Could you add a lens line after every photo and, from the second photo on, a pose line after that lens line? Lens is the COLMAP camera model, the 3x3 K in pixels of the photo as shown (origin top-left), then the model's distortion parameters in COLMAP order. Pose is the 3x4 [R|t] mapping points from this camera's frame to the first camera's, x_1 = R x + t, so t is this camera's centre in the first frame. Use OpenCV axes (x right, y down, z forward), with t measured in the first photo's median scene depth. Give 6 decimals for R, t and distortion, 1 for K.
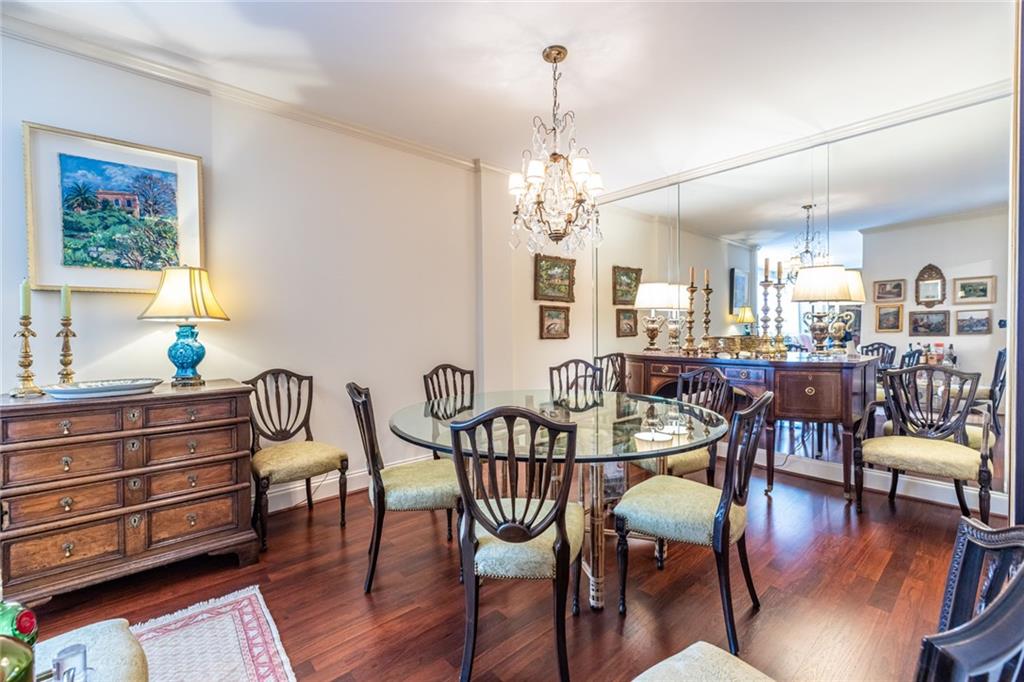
lens RADIAL K [[444.7, 0, 483.1], [0, 444.7, 339.2], [0, 0, 1]] dist [0.000641, 0.000304]
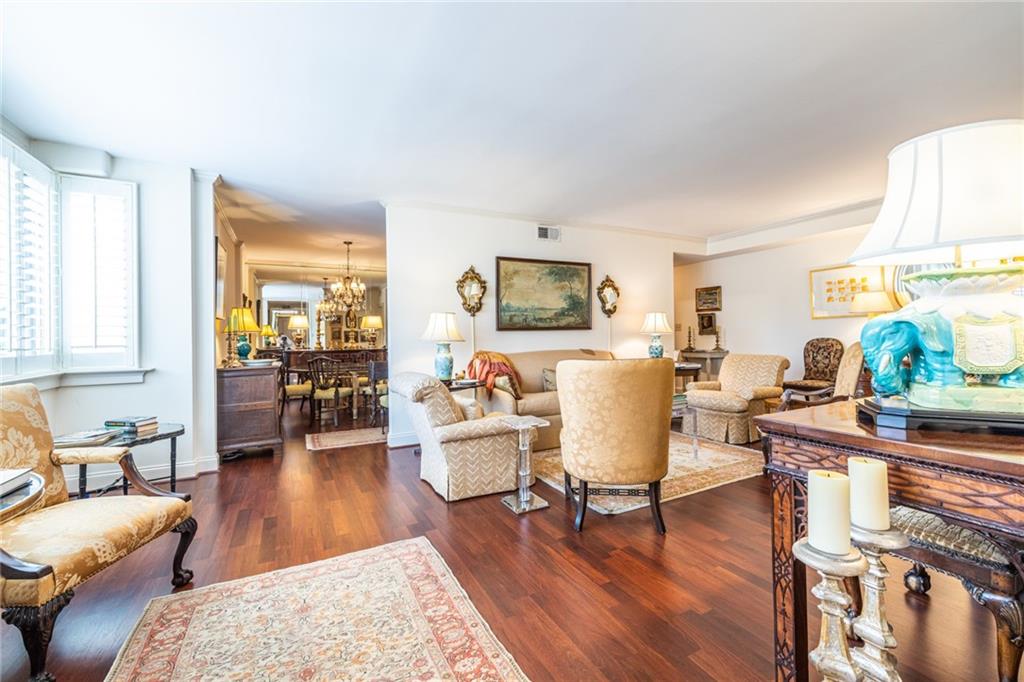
lens RADIAL K [[444.7, 0, 535.1], [0, 444.7, 329.0], [0, 0, 1]] dist [0.000641, 0.000304]
pose [[0.172211, 0.020951, 0.984837, -2.559997], [0.032021, 0.999126, -0.026854, 0.038953], [-0.984539, 0.036160, 0.171390, -0.711373]]
